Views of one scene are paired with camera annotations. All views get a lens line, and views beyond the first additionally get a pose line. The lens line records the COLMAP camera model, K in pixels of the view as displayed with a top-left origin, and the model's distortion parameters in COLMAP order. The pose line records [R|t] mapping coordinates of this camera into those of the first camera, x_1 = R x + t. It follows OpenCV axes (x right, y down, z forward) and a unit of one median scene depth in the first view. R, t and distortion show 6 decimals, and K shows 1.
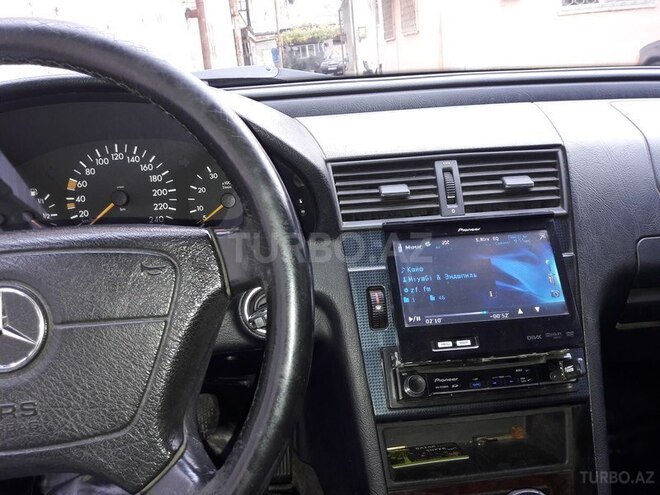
lens RADIAL K [[548.7, 0, 330.0], [0, 548.7, 247.5], [0, 0, 1]] dist [-0.006092, -0.003578]
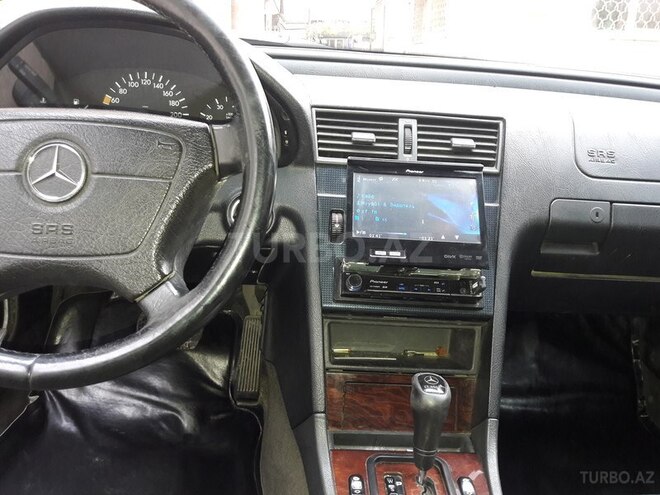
lens RADIAL K [[550.6, 0, 328.9], [0, 550.6, 260.9], [0, 0, 1]] dist [-0.004731, -0.007863]
pose [[0.991820, 0.127231, -0.010240, 0.090303], [-0.126949, 0.991603, 0.024625, 0.154724], [0.013288, -0.023124, 0.999644, -0.256034]]
